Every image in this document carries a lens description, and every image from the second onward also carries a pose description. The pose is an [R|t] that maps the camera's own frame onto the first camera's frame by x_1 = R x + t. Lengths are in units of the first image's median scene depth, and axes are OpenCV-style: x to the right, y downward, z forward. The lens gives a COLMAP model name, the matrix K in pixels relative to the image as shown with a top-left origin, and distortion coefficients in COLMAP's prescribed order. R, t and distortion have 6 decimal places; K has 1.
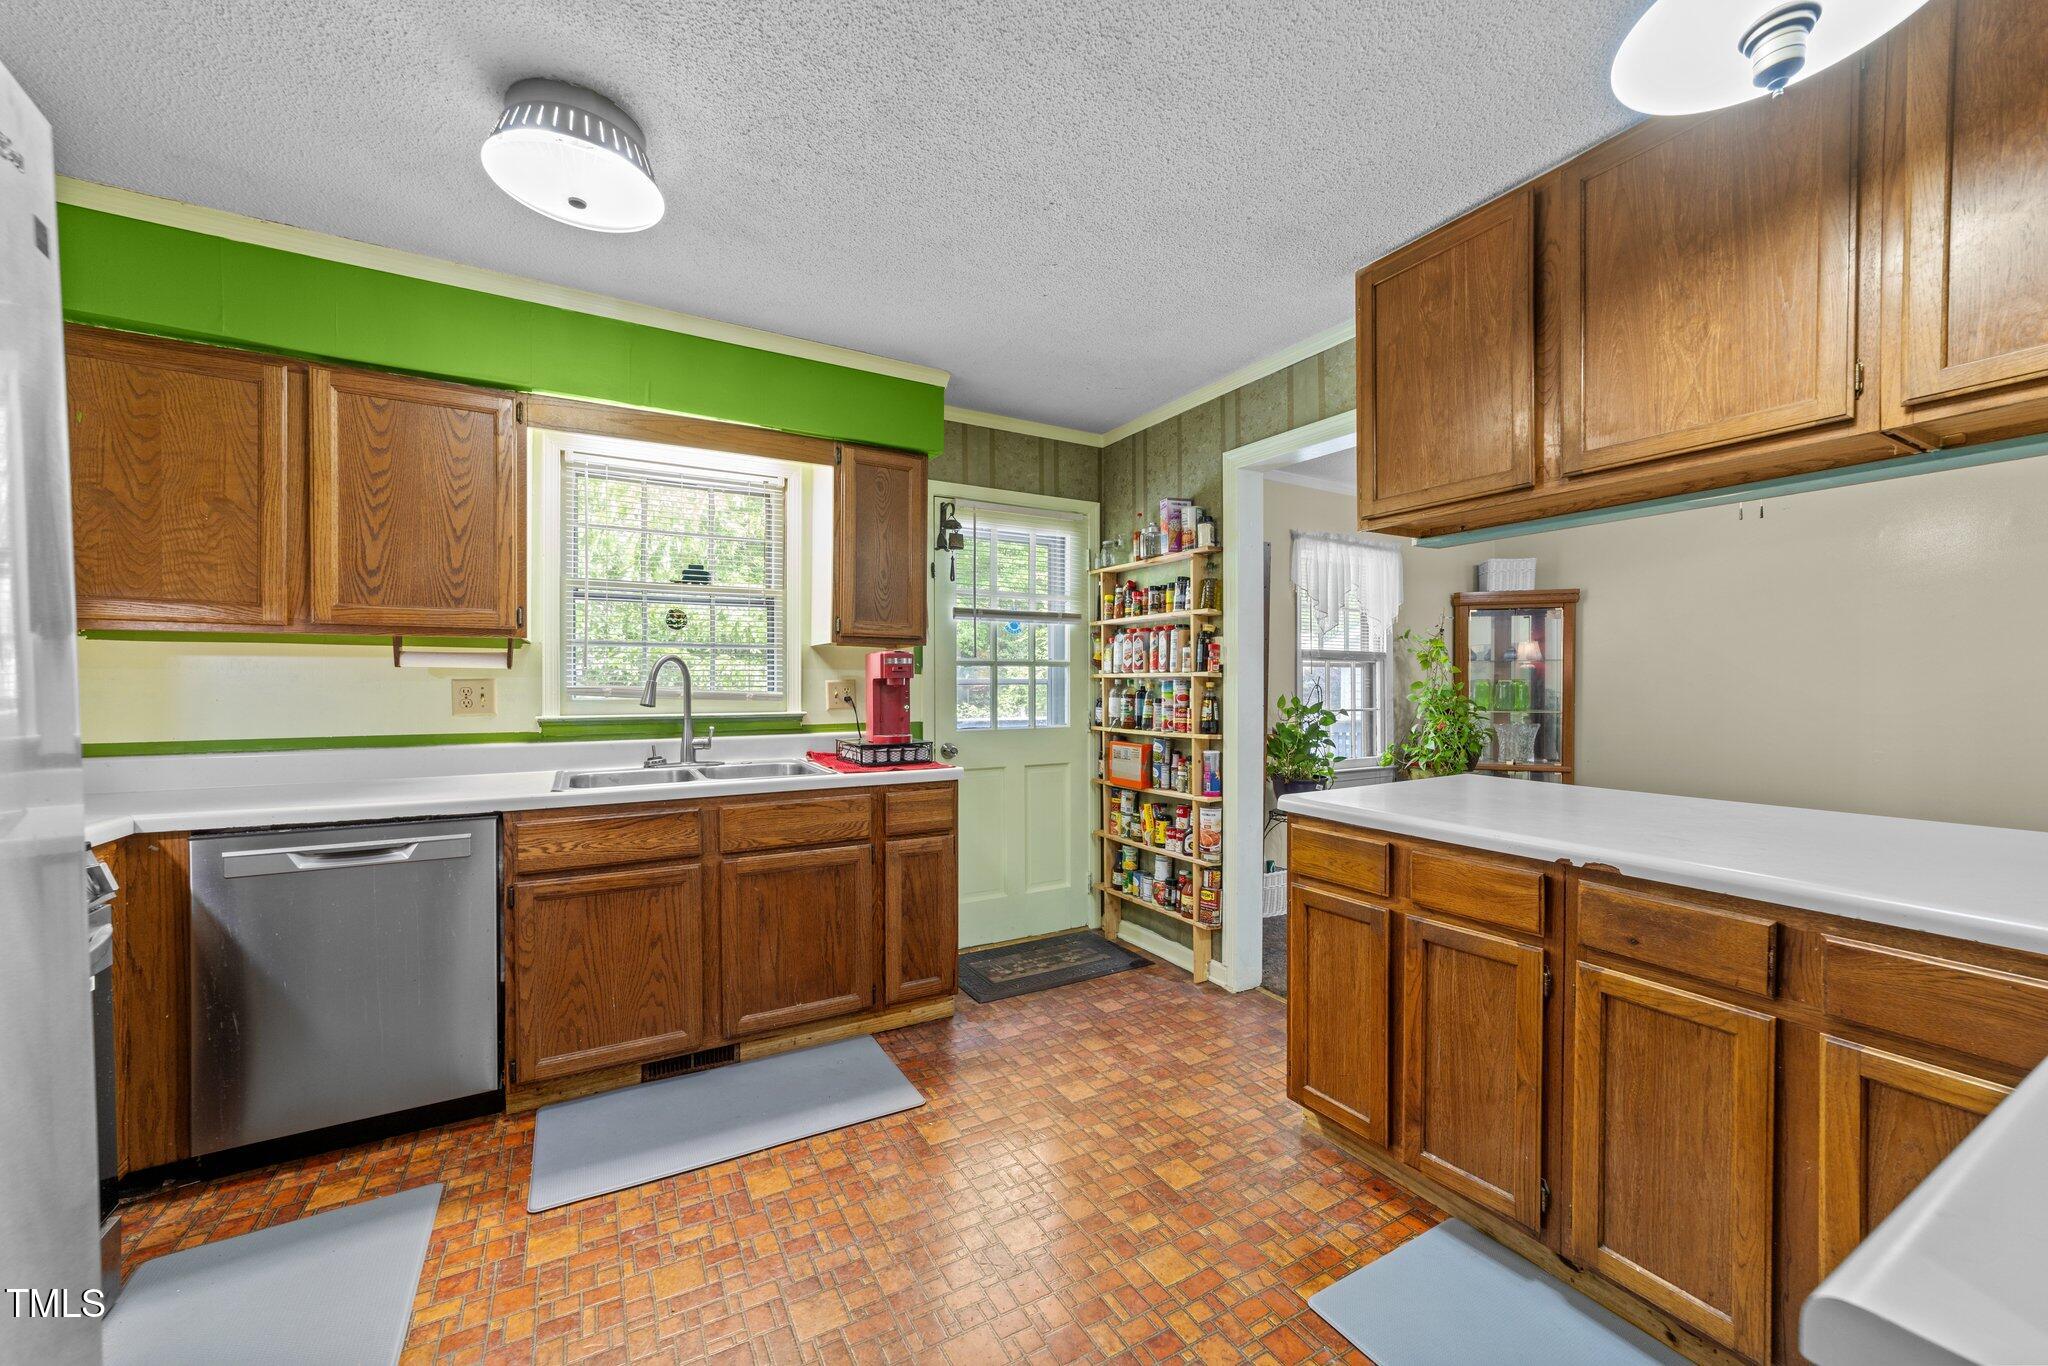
lens RADIAL K [[777.7, 0, 1027.5], [0, 777.7, 682.0], [0, 0, 1]] dist [-0.013304, 0.002849]
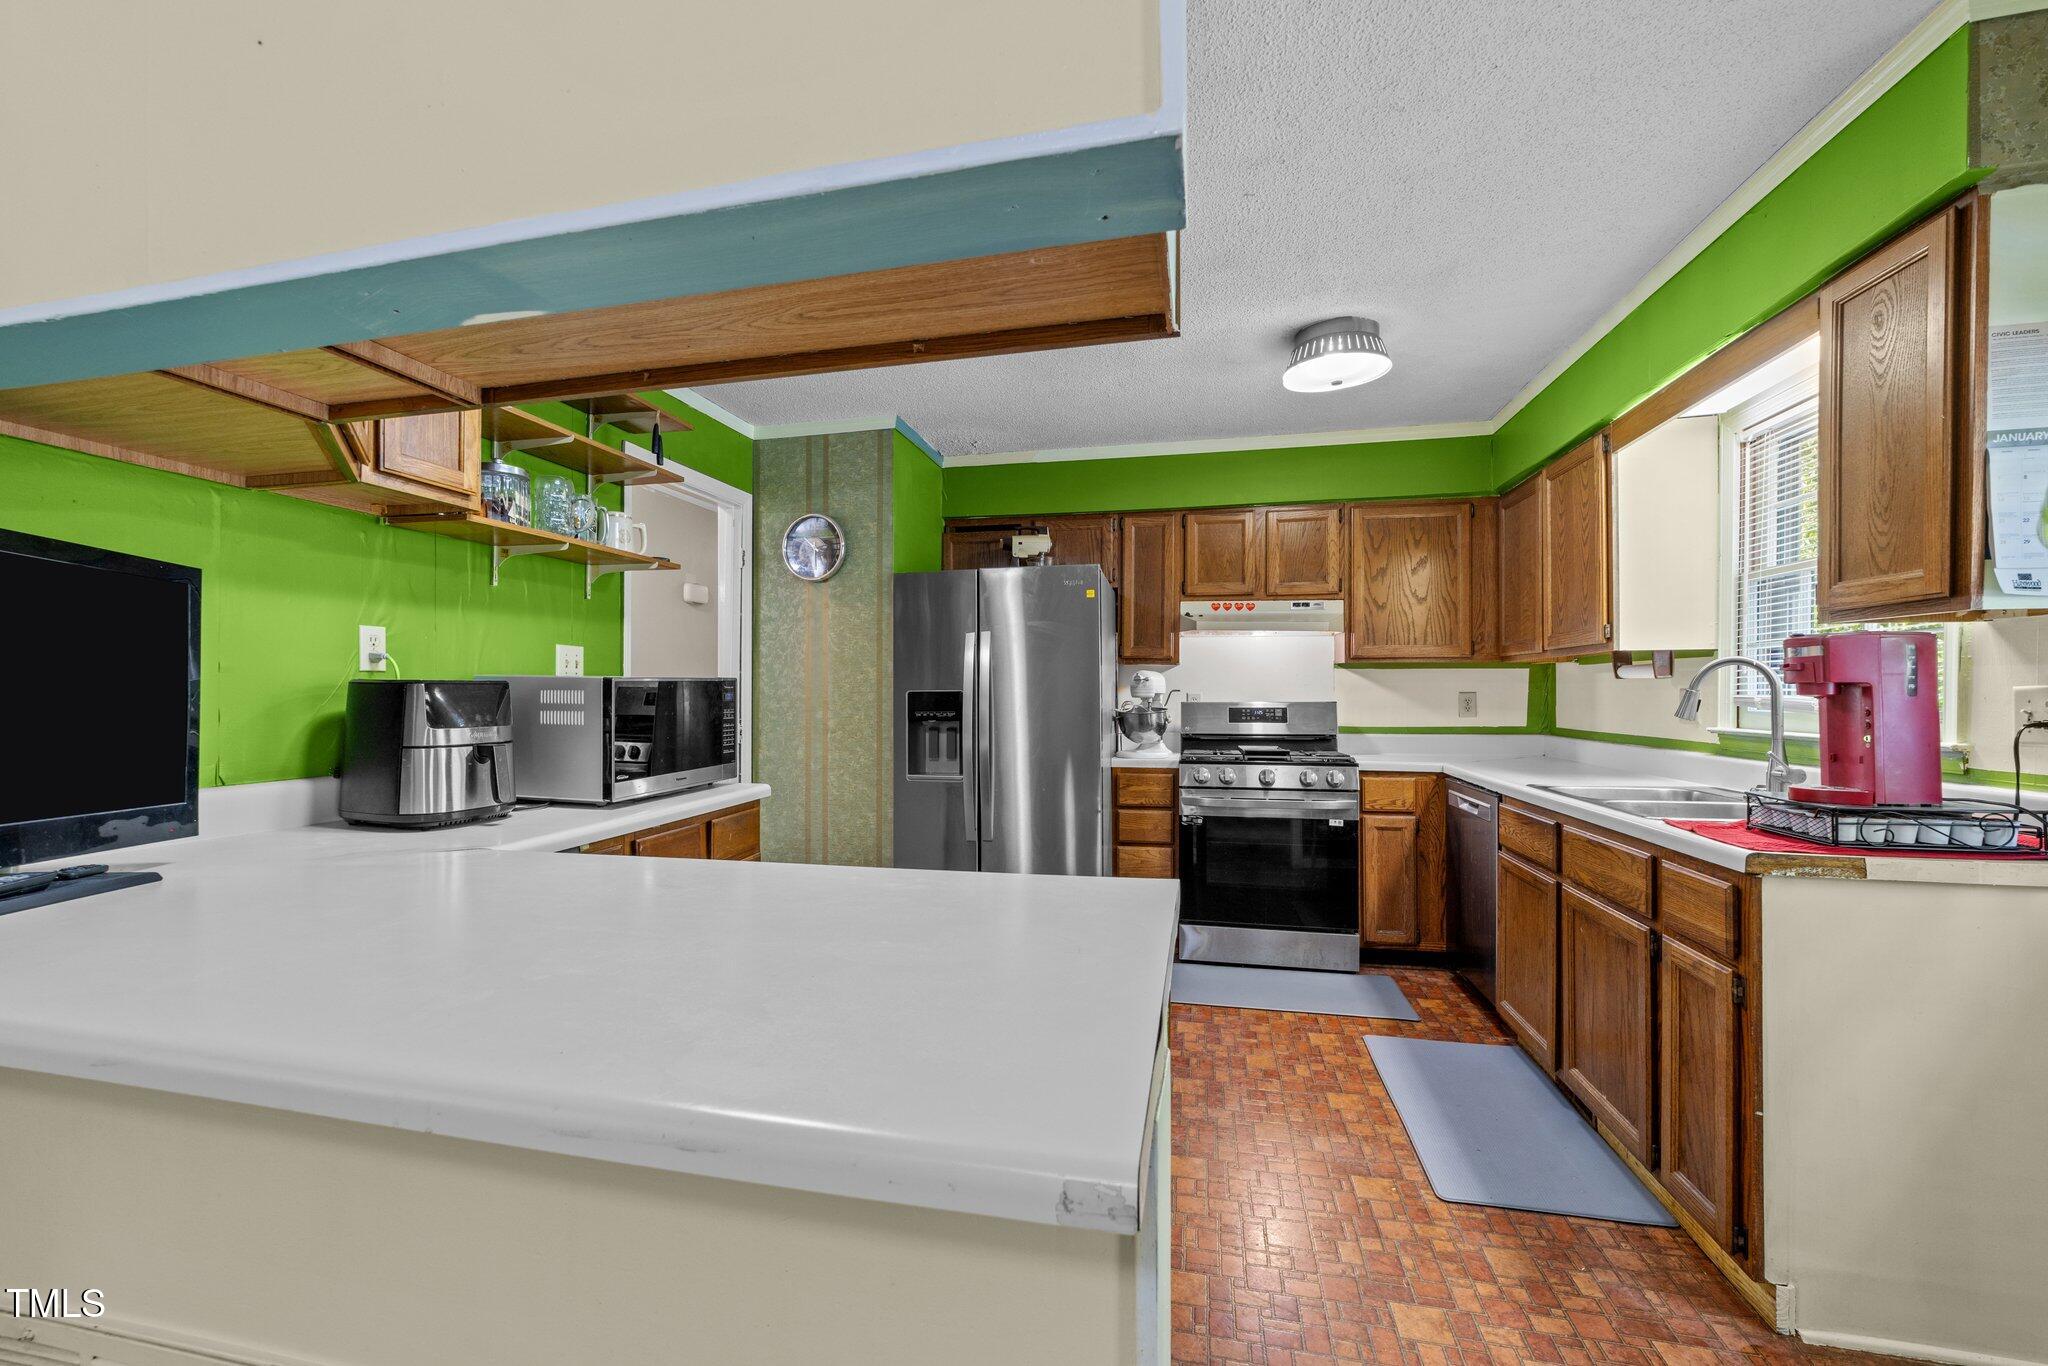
lens RADIAL K [[858.9, 0, 1012.3], [0, 858.9, 688.2], [0, 0, 1]] dist [0.000819, 0.000138]
pose [[-0.677527, -0.006186, -0.735472, 0.813744], [-0.001430, 0.999974, -0.007094, 0.005725], [0.735496, -0.003755, -0.677519, 1.224833]]
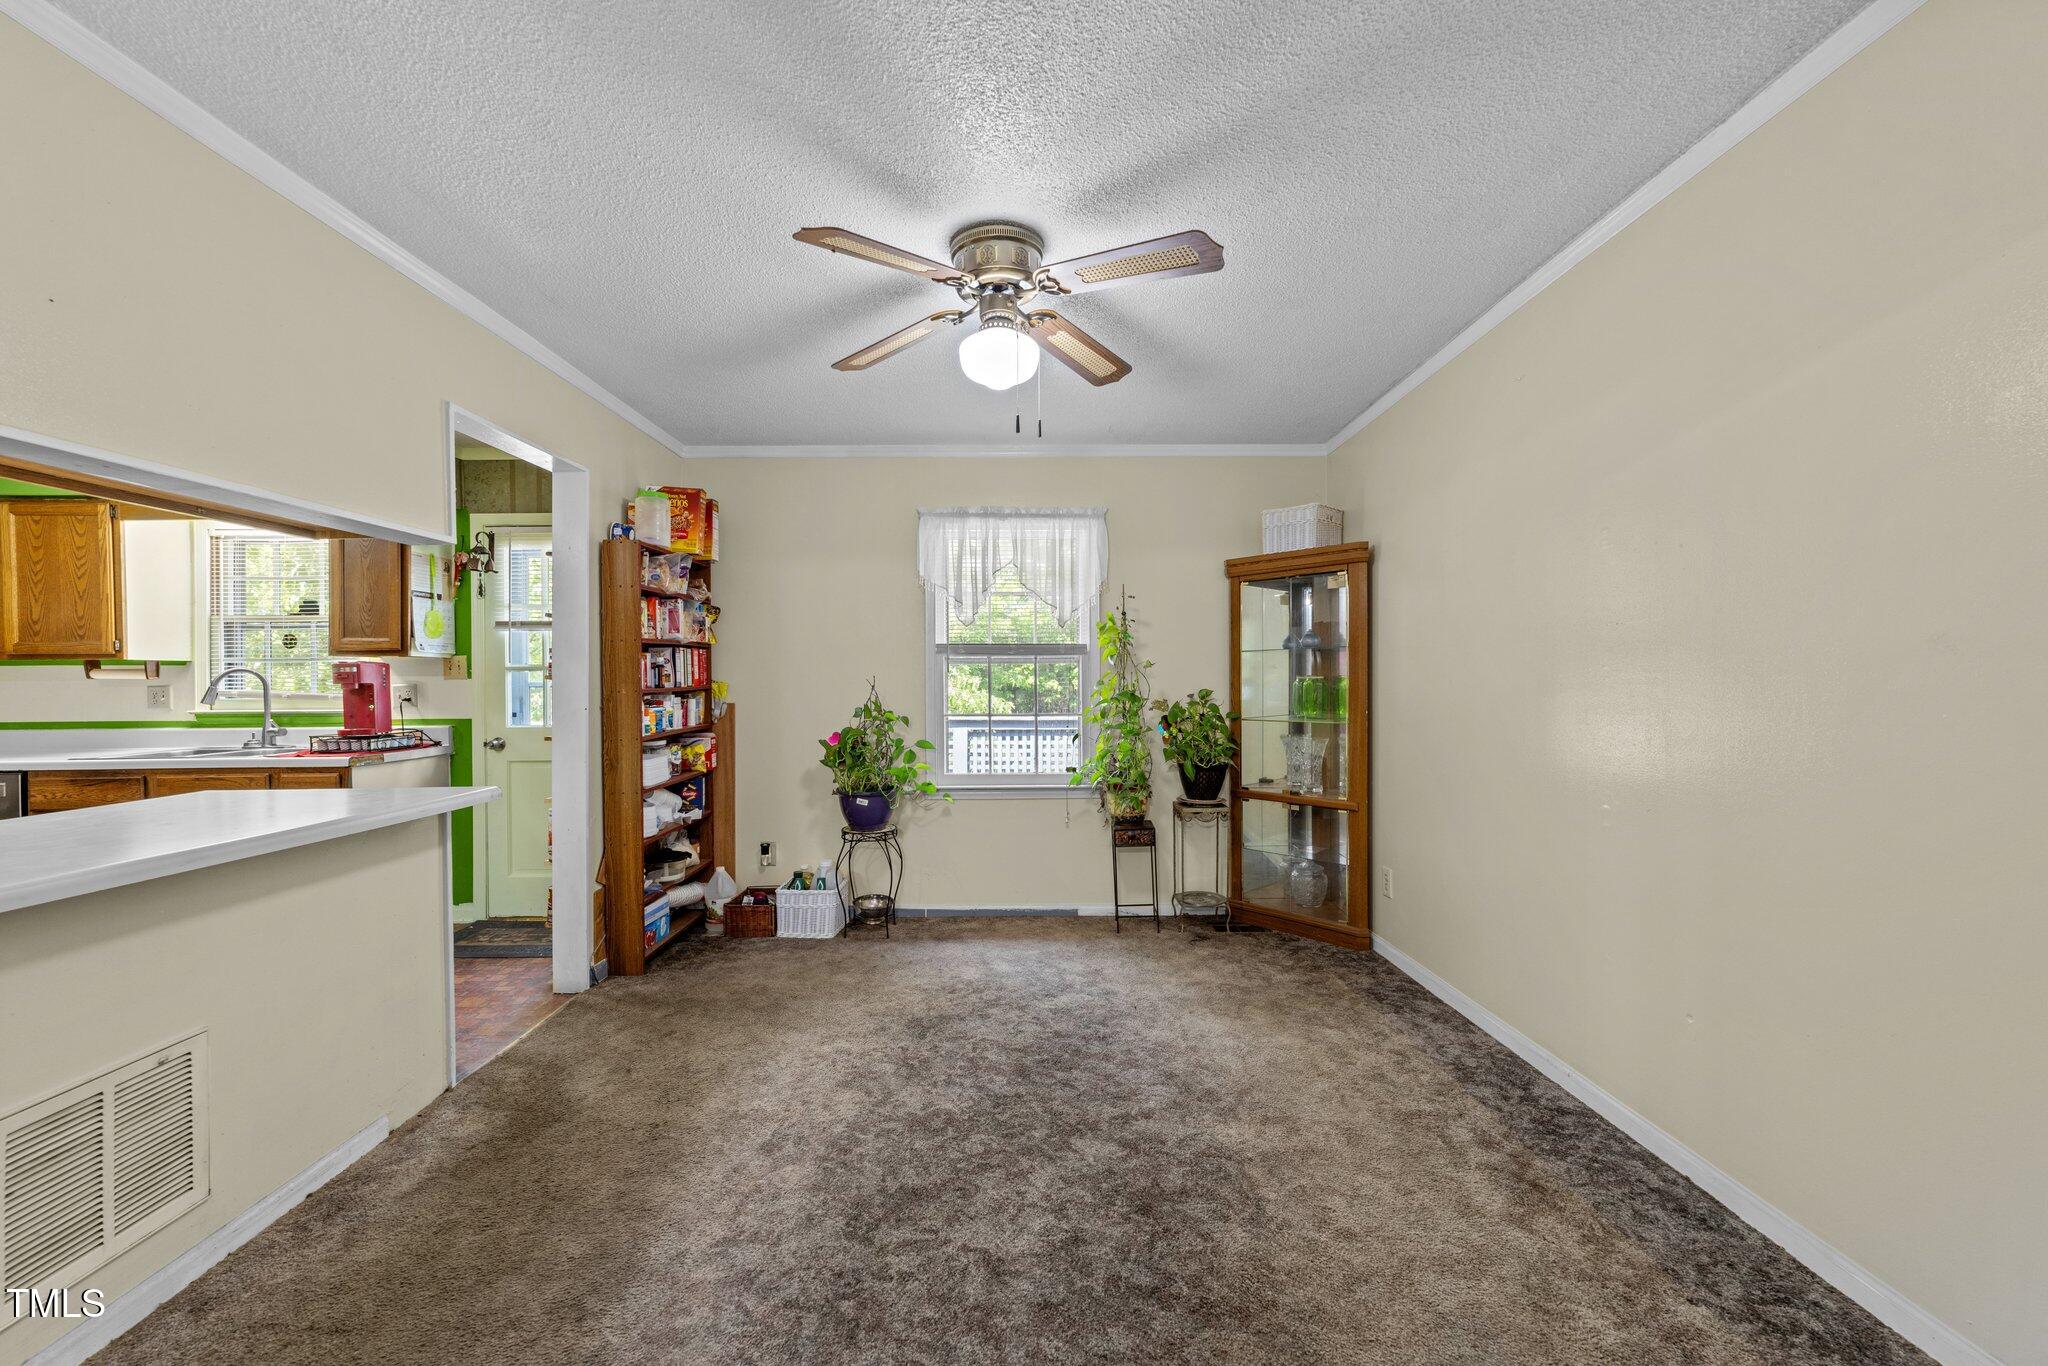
lens RADIAL K [[777.7, 0, 1031.7], [0, 777.7, 687.4], [0, 0, 1]] dist [-0.013304, 0.002849]
pose [[0.876111, -0.005165, -0.482081, 1.694839], [0.008107, 0.999959, 0.004019, 0.007655], [0.482041, -0.007429, 0.876117, 0.551731]]
